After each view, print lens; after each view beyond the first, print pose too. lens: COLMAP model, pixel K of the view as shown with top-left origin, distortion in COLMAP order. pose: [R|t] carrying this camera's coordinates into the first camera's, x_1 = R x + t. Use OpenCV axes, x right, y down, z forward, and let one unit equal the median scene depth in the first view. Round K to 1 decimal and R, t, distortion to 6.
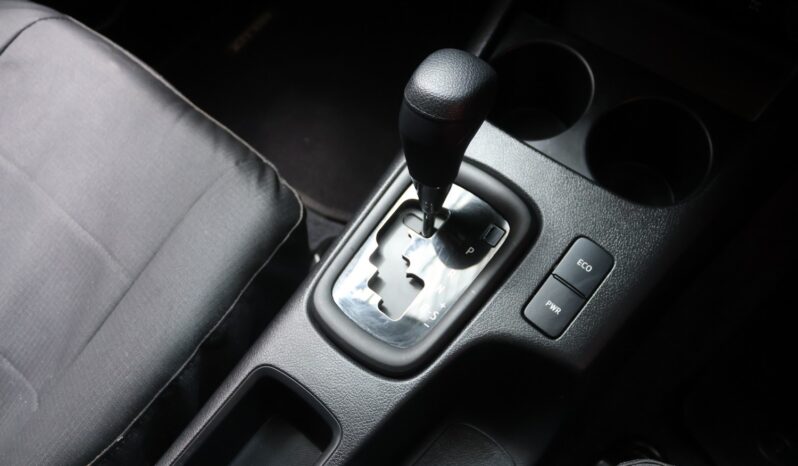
lens RADIAL K [[709.1, 0, 399.0], [0, 709.1, 233.0], [0, 0, 1]] dist [-0.113342, 0.000382]
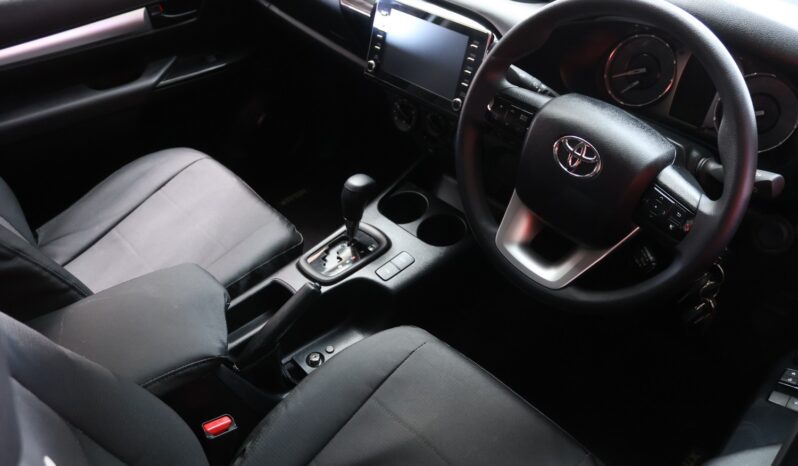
lens RADIAL K [[709.1, 0, 399.0], [0, 709.1, 233.0], [0, 0, 1]] dist [-0.113342, 0.000382]
pose [[0.989710, 0.132678, -0.053580, 0.358754], [-0.142879, 0.936604, -0.319936, 0.761148], [0.007735, 0.324299, 0.945923, -1.454630]]
